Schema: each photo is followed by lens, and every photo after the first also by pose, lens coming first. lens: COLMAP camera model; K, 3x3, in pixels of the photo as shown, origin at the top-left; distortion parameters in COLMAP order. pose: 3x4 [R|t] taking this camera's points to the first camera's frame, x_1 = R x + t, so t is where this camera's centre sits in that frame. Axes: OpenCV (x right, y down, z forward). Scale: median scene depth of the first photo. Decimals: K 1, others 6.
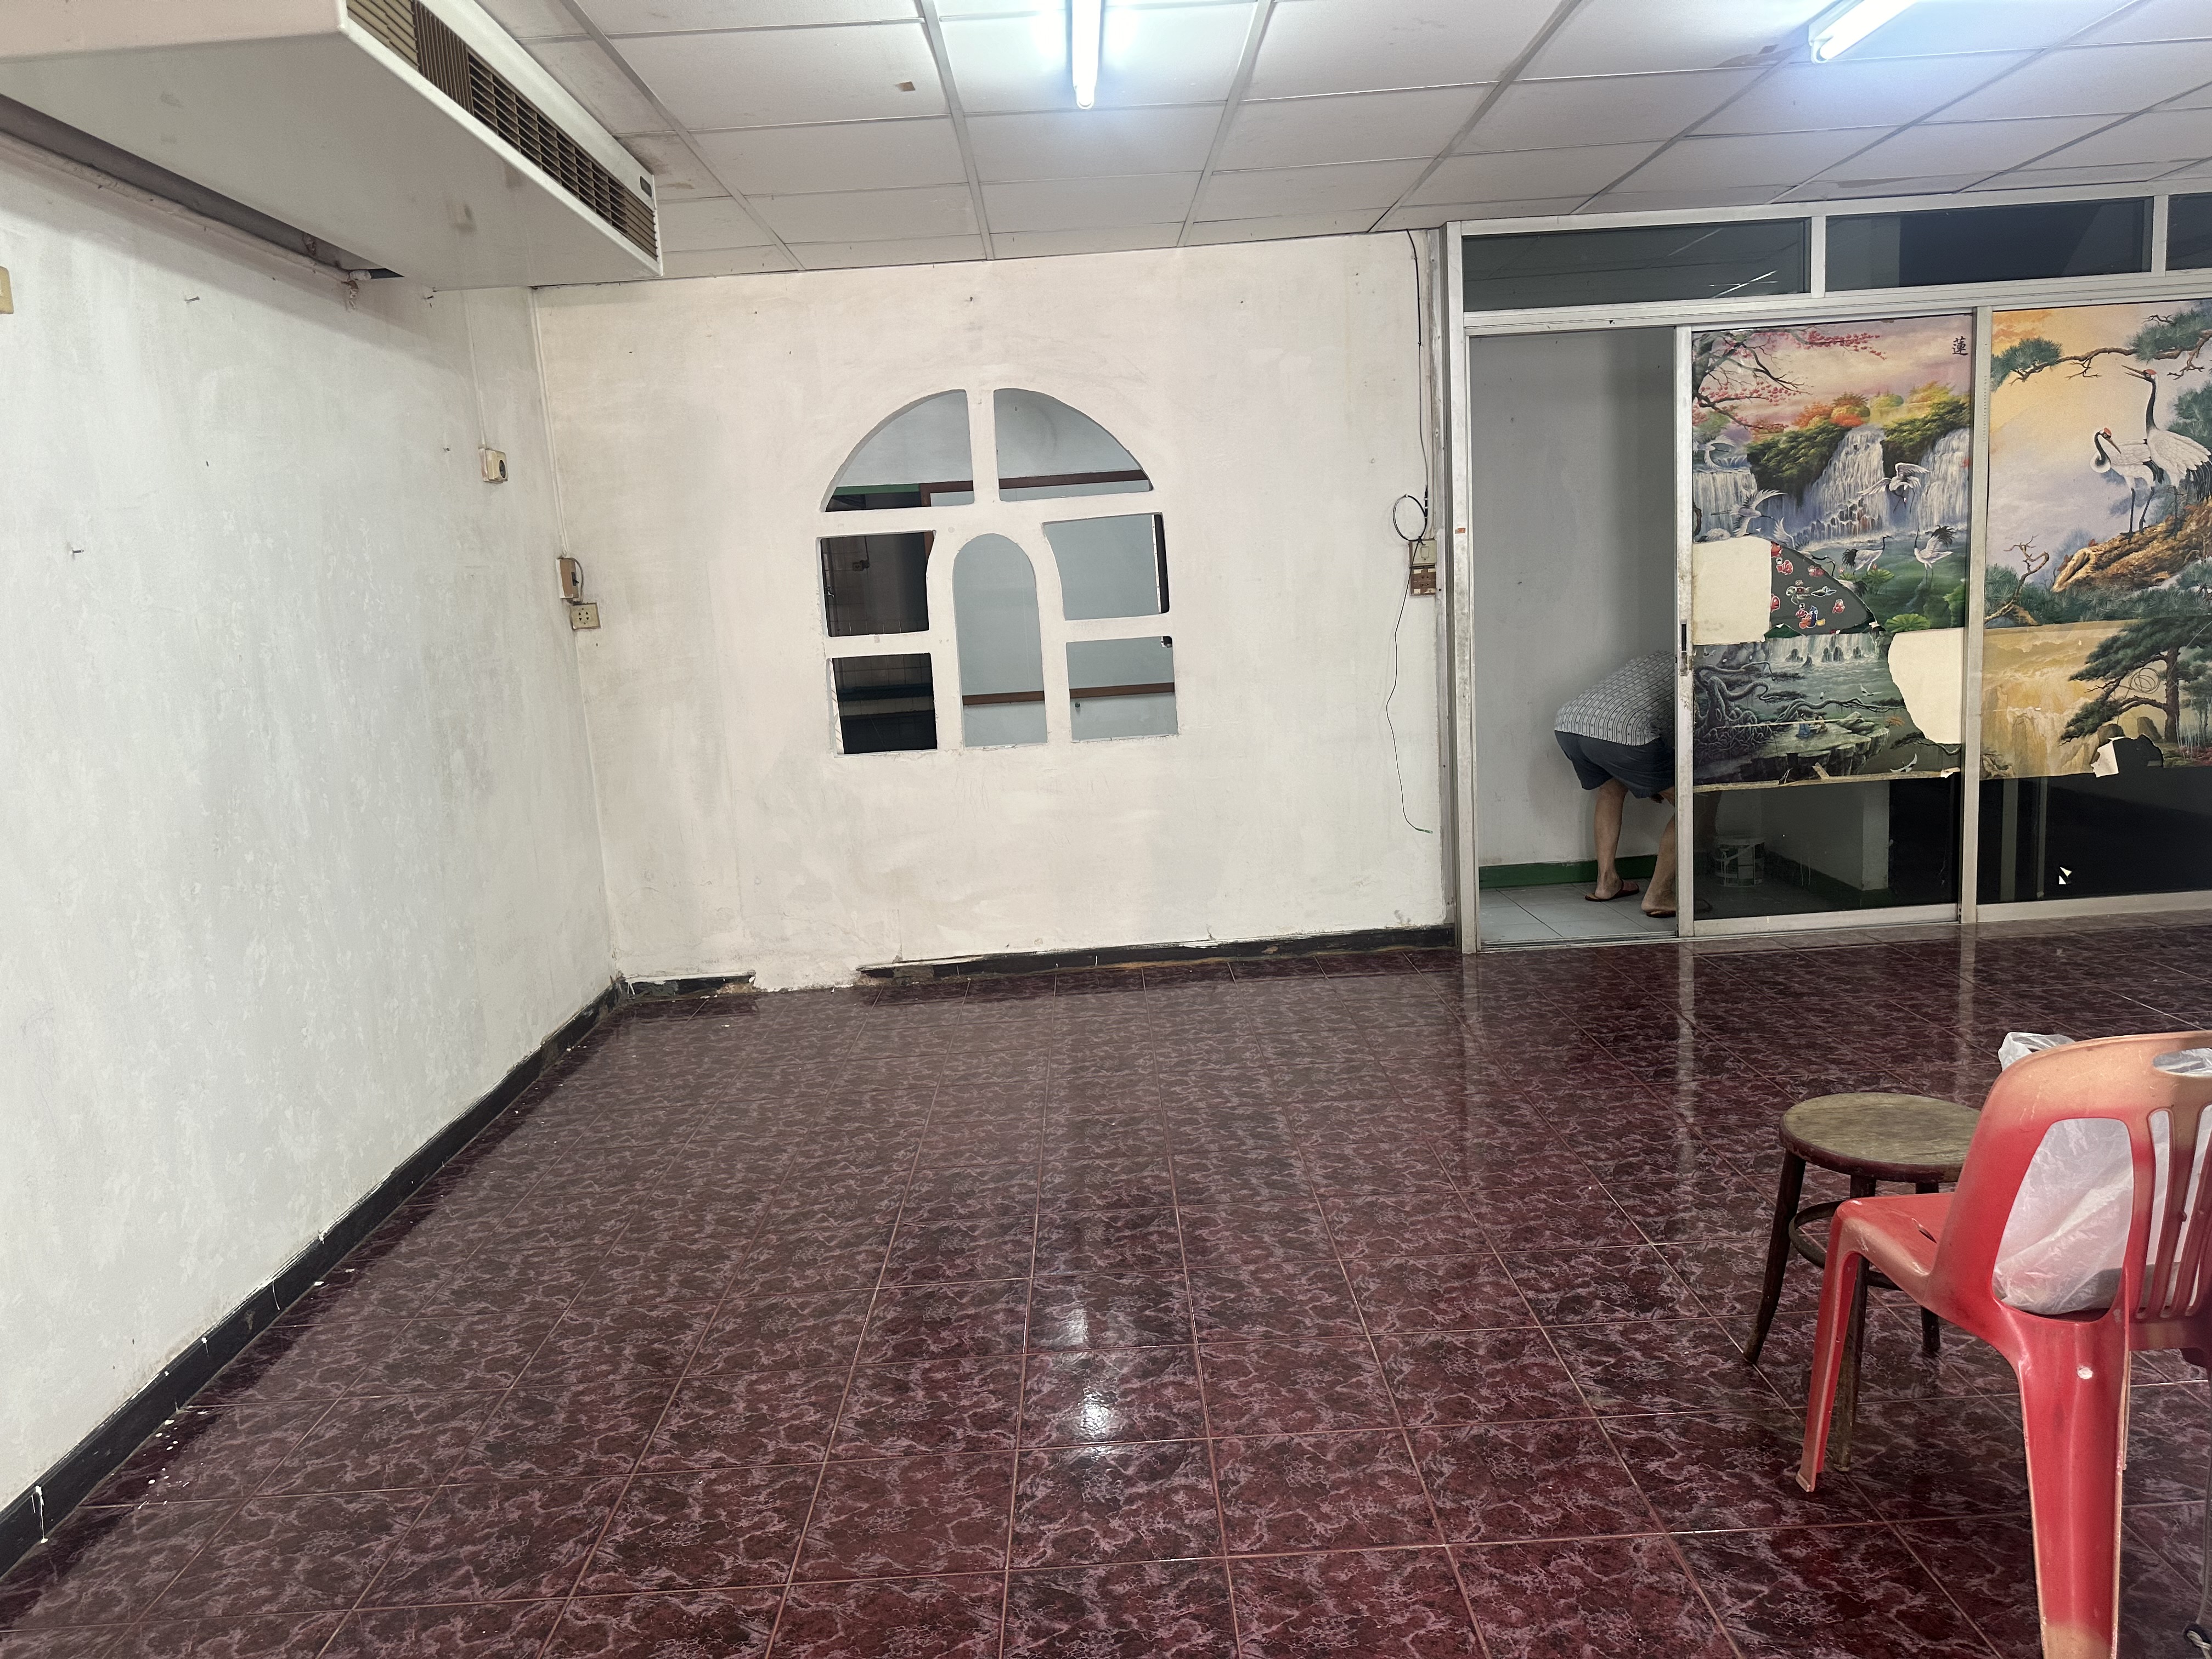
lens RADIAL K [[1547.4, 0, 1098.5], [0, 1547.4, 835.1], [0, 0, 1]] dist [0.020886, -0.037914]
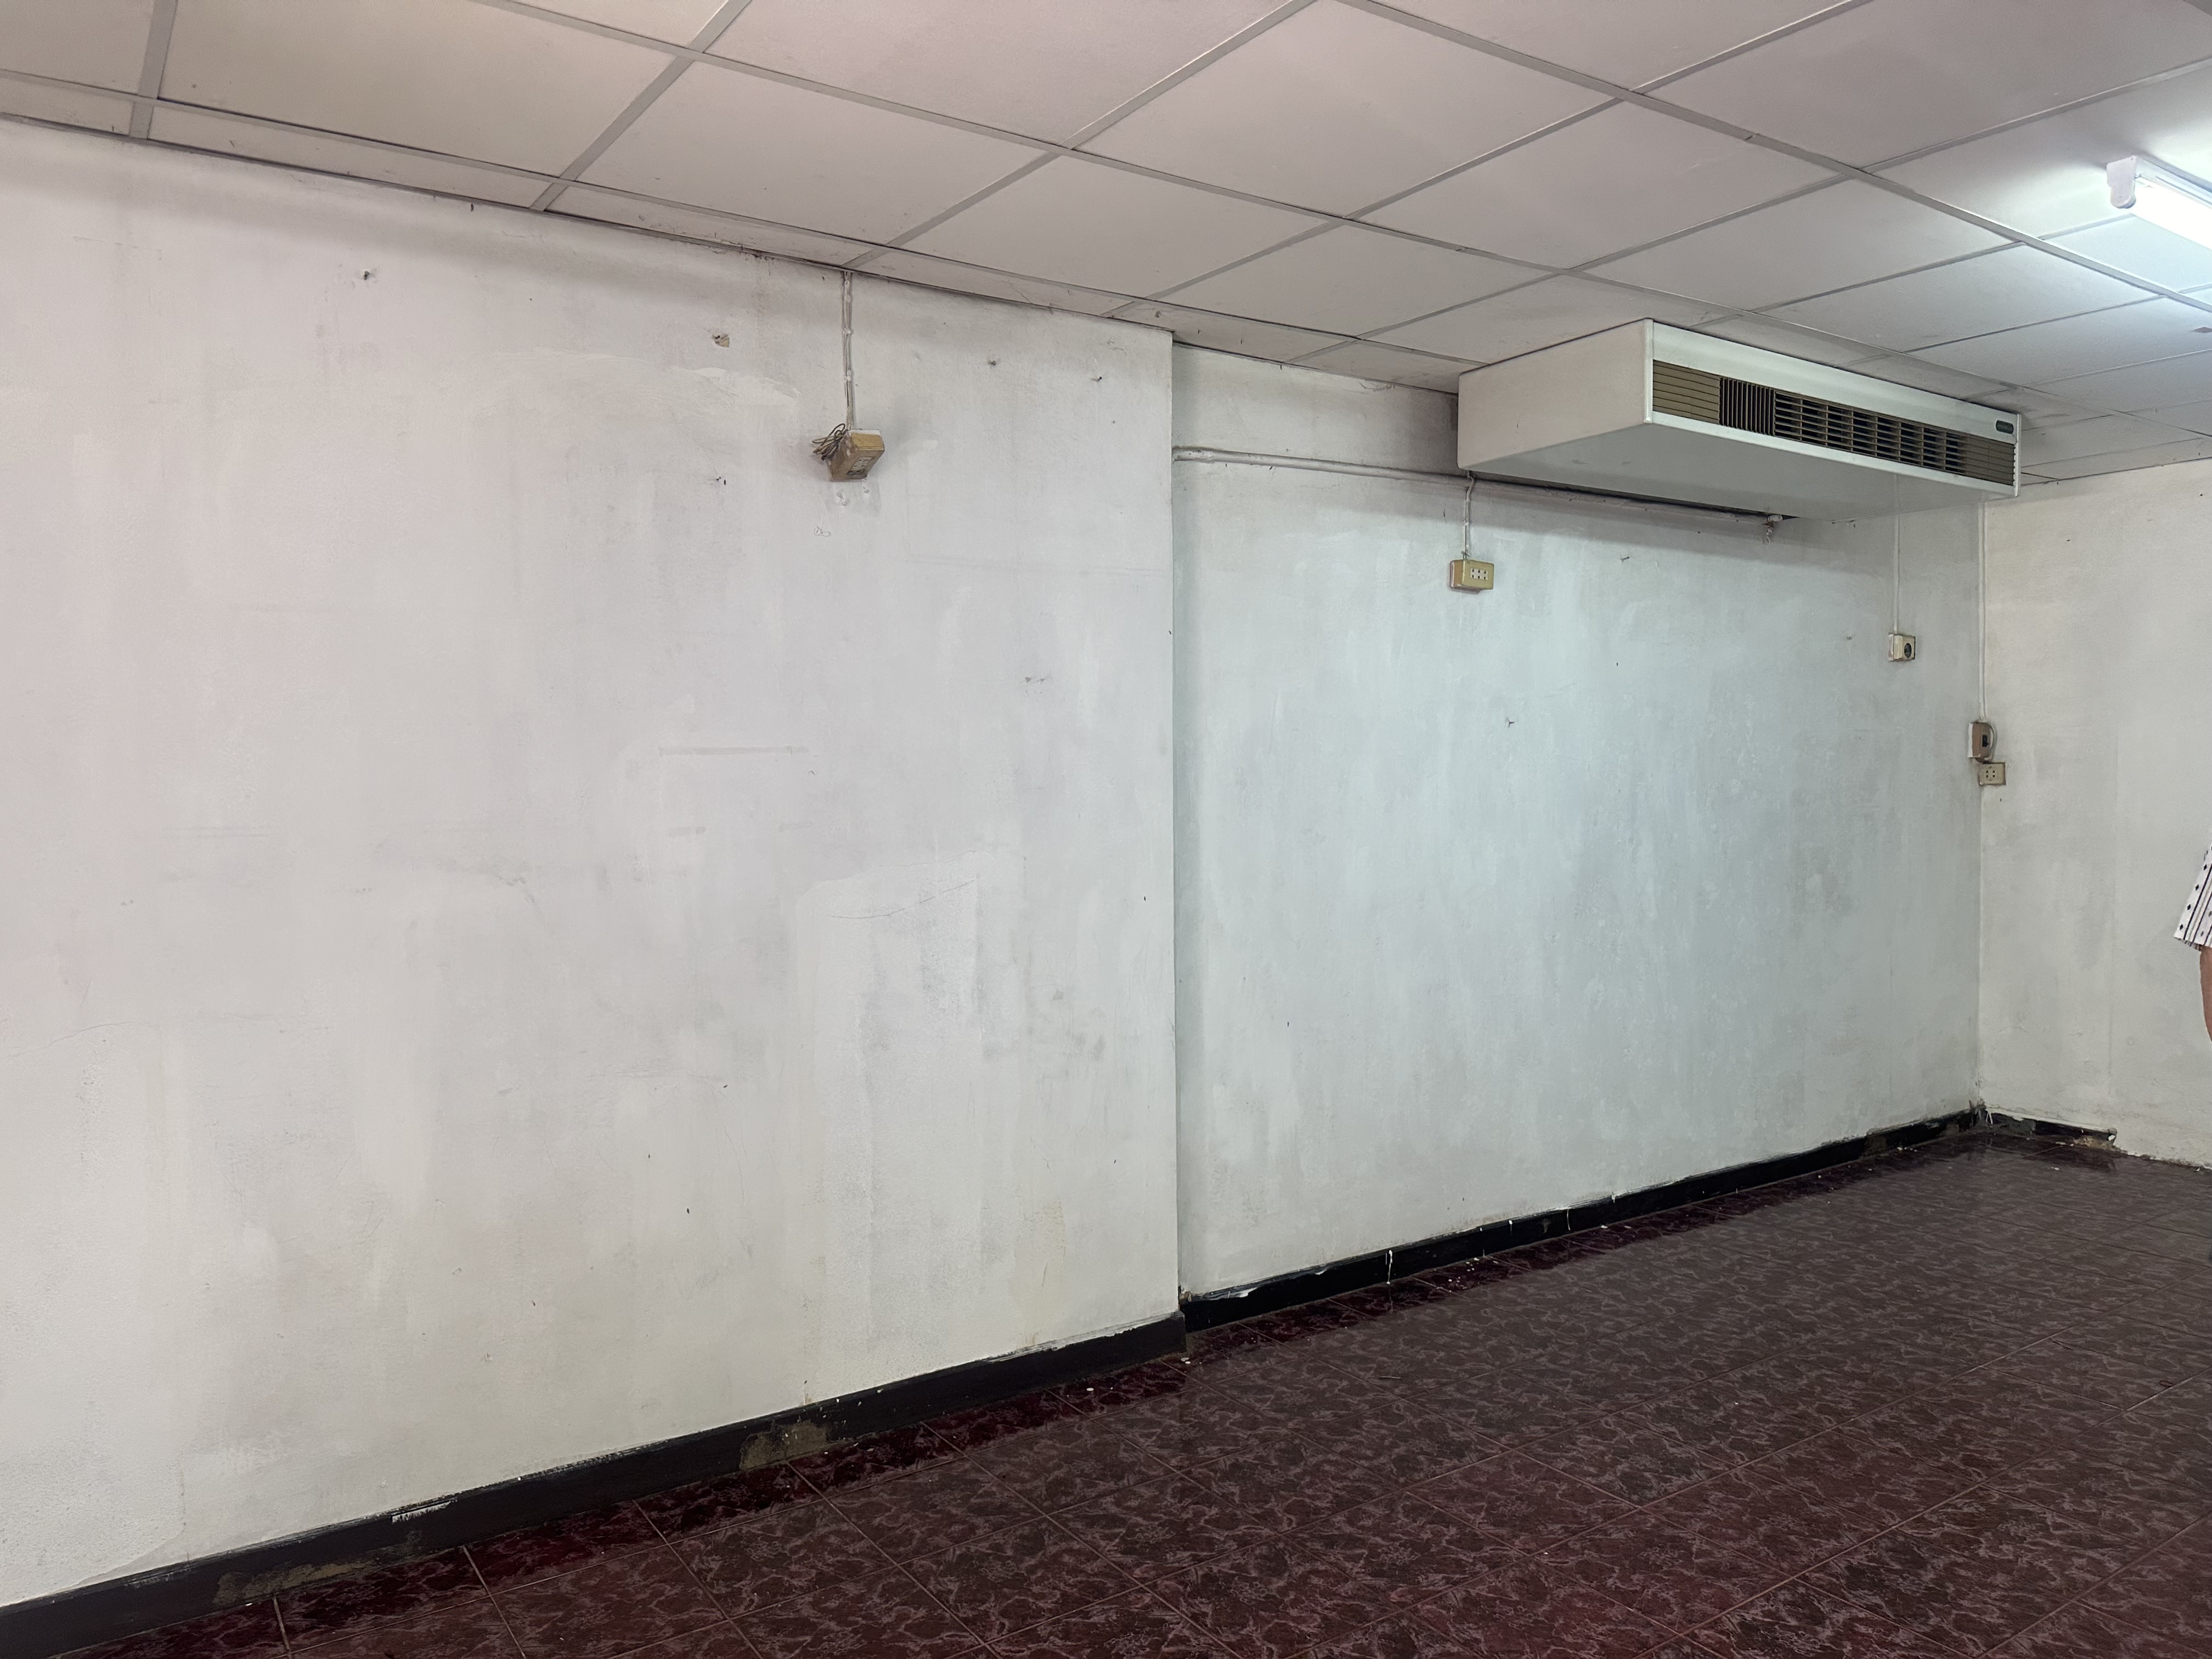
lens RADIAL K [[1547.4, 0, 1111.3], [0, 1547.4, 798.5], [0, 0, 1]] dist [0.020886, -0.037914]
pose [[0.559174, 0.075368, -0.825618, 0.239322], [-0.162622, 0.986484, -0.020088, 0.001289], [0.812944, 0.145497, 0.563872, -0.140436]]
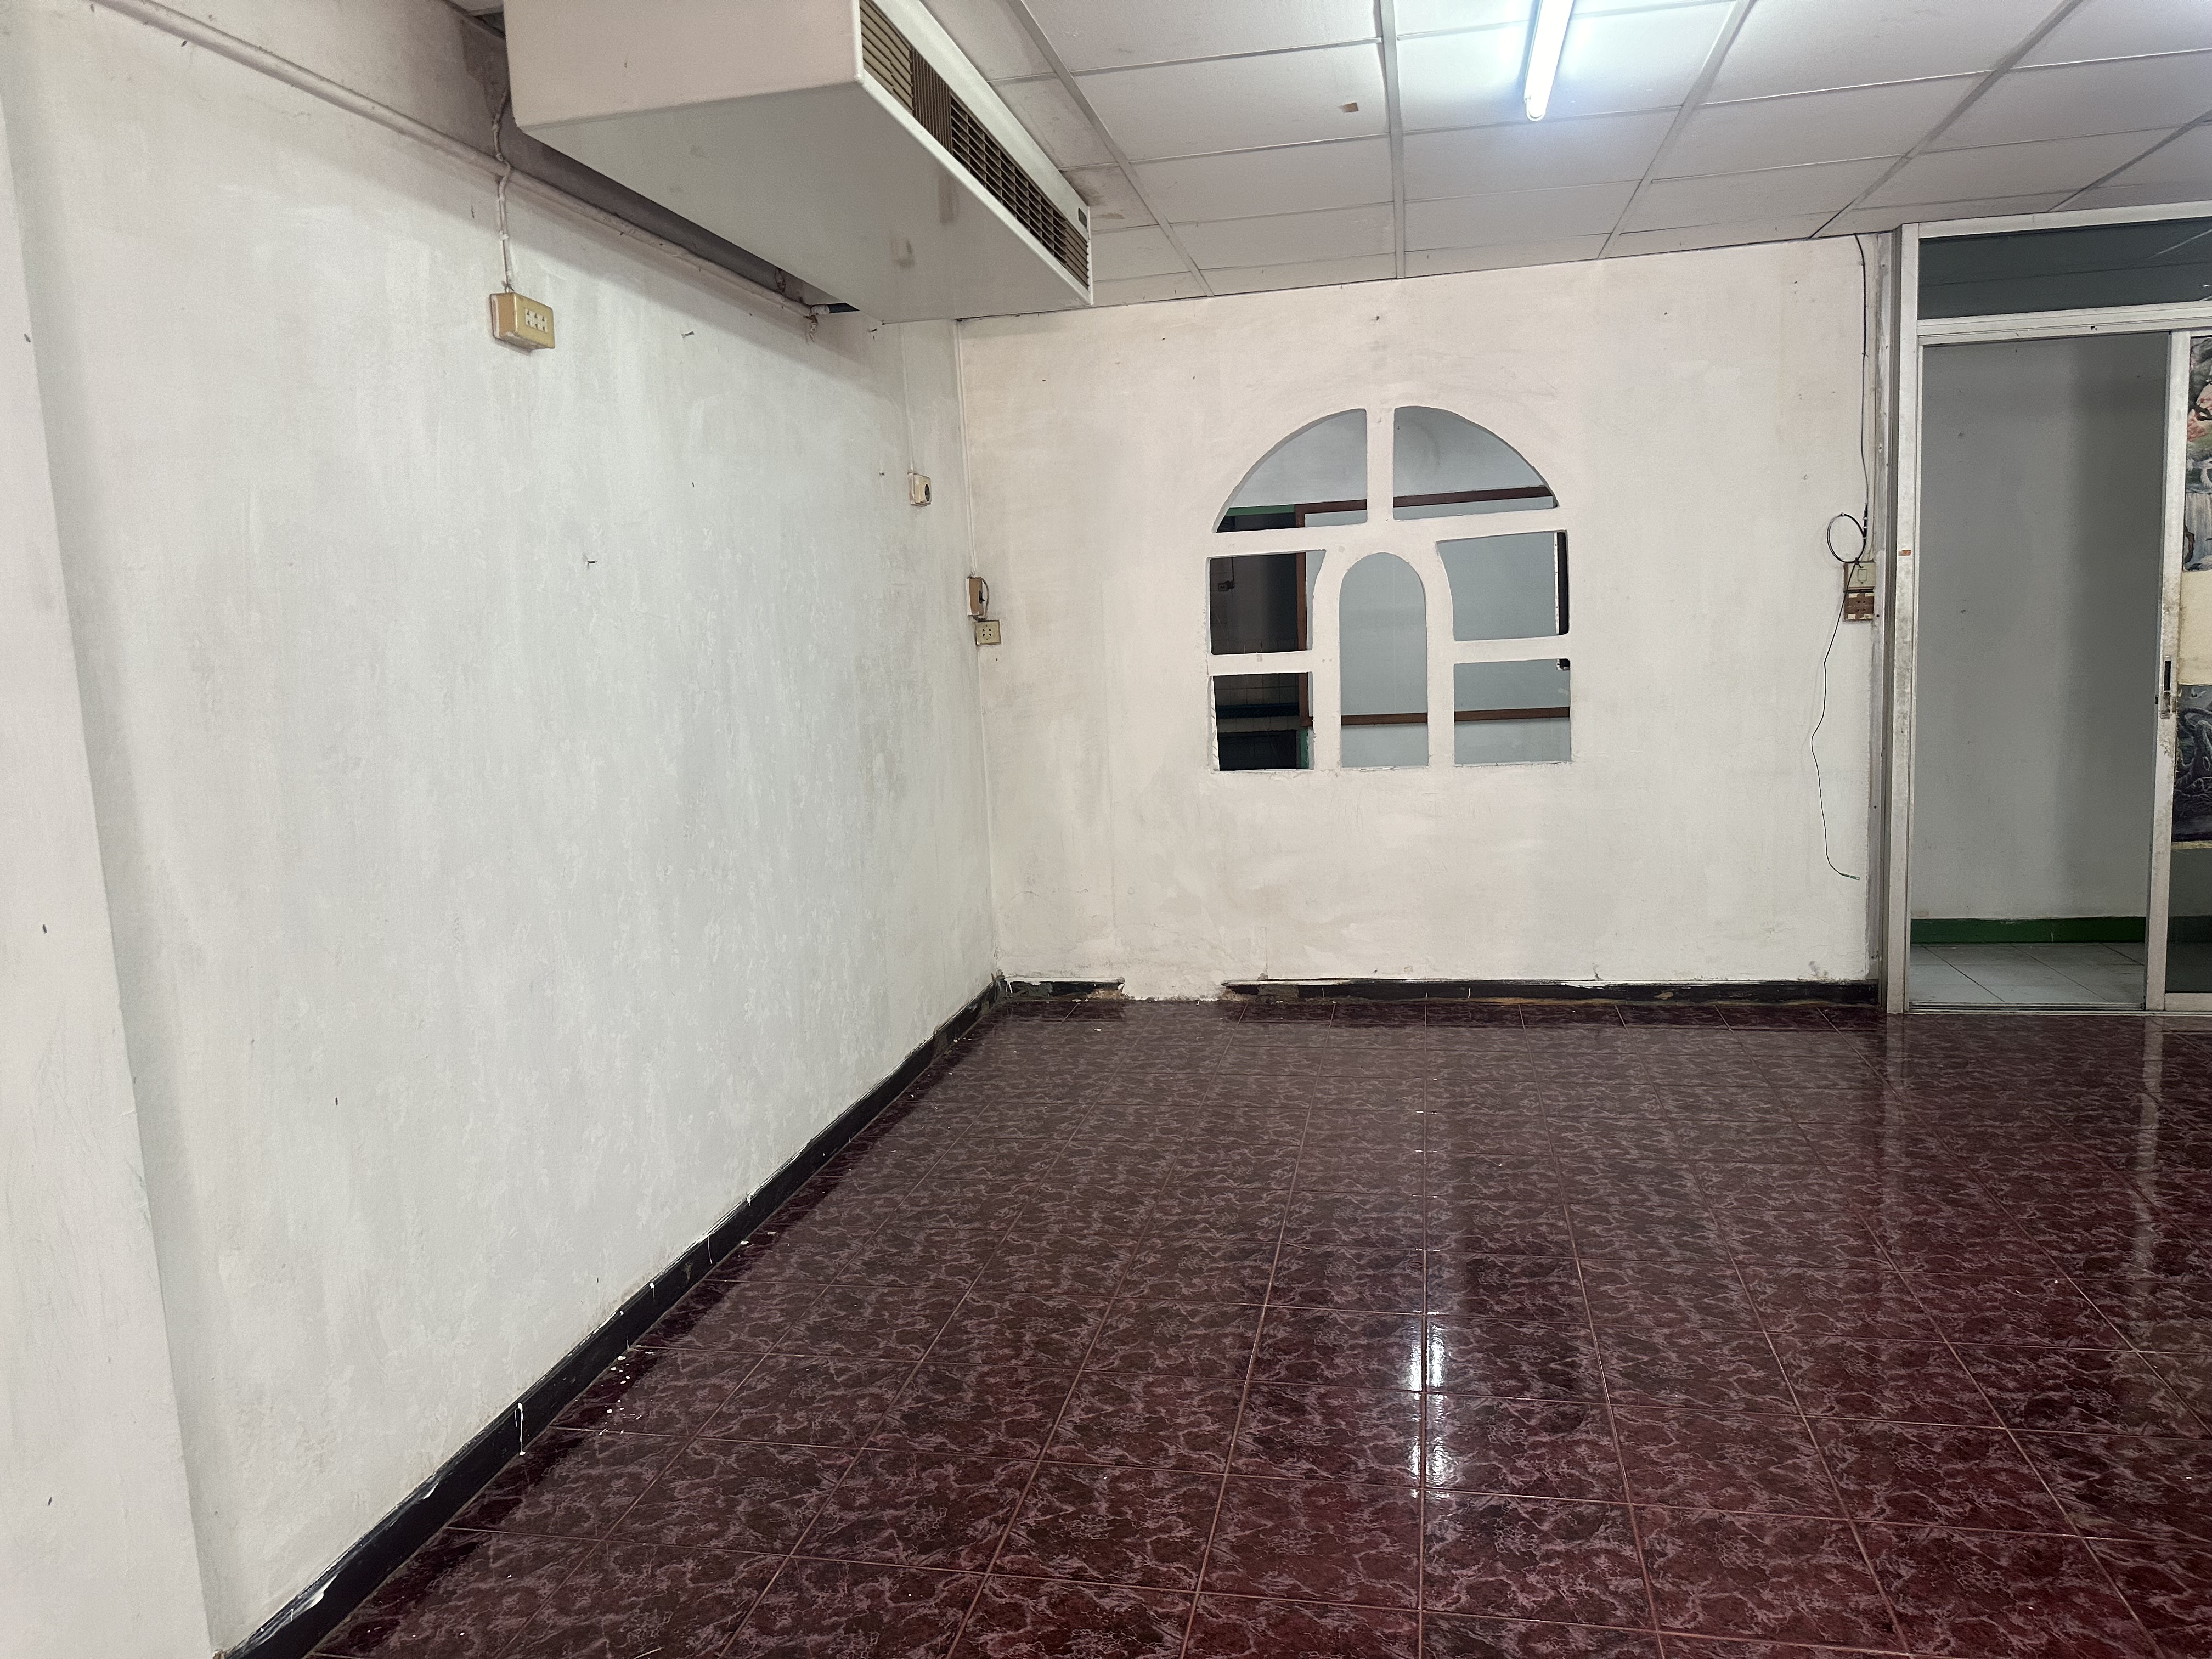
lens RADIAL K [[1547.4, 0, 1105.3], [0, 1547.4, 829.2], [0, 0, 1]] dist [0.020886, -0.037914]
pose [[0.975758, 0.045590, -0.214050, -0.025870], [-0.049240, 0.998718, -0.011752, 0.001724], [0.213240, 0.022007, 0.976752, -0.001941]]
